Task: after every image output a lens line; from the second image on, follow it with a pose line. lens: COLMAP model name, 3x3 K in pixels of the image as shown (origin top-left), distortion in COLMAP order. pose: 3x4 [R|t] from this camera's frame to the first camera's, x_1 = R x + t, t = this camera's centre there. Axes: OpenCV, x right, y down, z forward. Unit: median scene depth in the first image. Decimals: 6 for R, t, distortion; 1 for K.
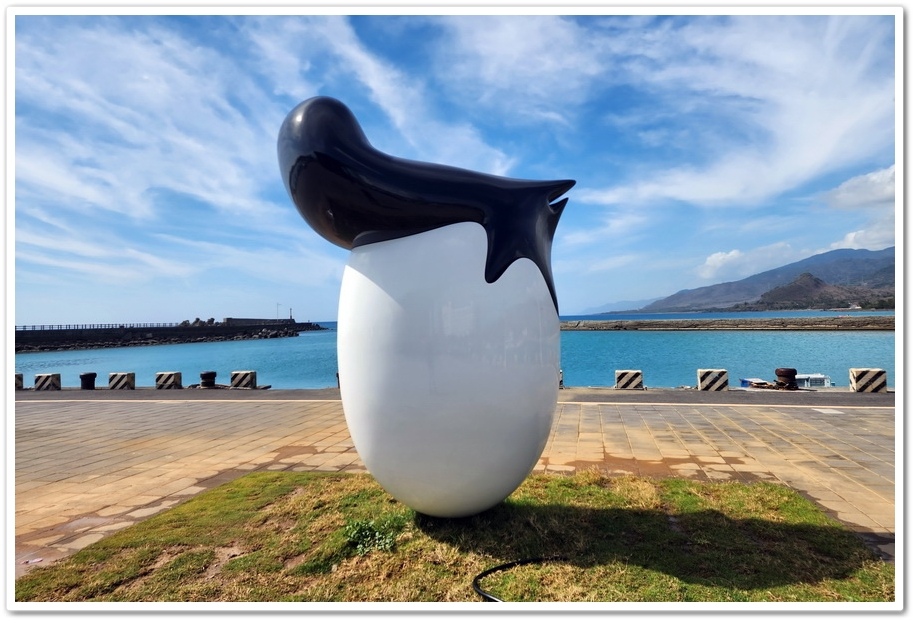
lens RADIAL K [[624.9, 0, 460.4], [0, 624.9, 306.0], [0, 0, 1]] dist [0.073466, -0.058266]
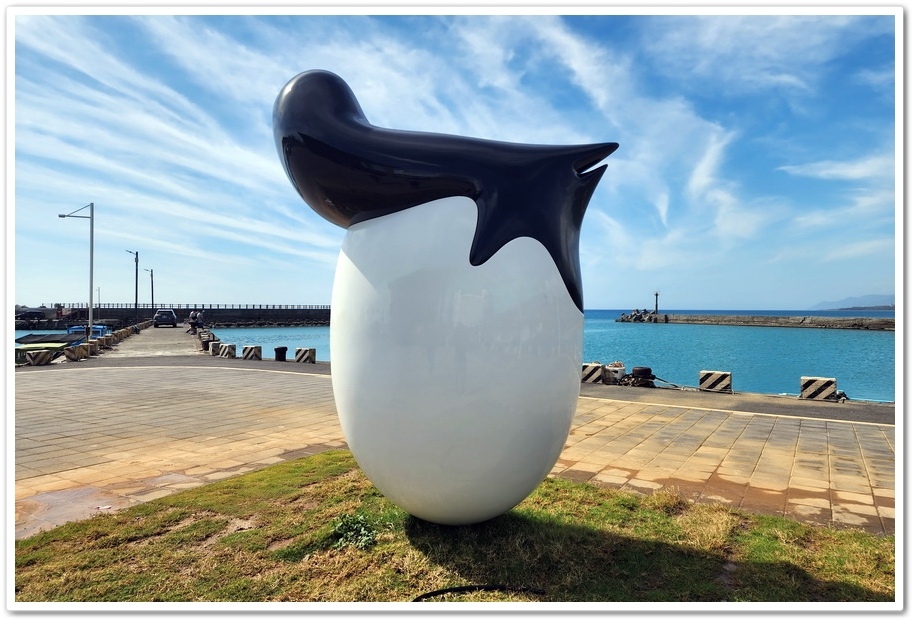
lens RADIAL K [[624.9, 0, 447.7], [0, 624.9, 308.4], [0, 0, 1]] dist [0.073466, -0.058266]
pose [[0.938213, 0.028307, -0.344898, 0.190769], [-0.020467, 0.999443, 0.026351, 0.000763], [0.345452, -0.017664, 0.938270, 0.098565]]
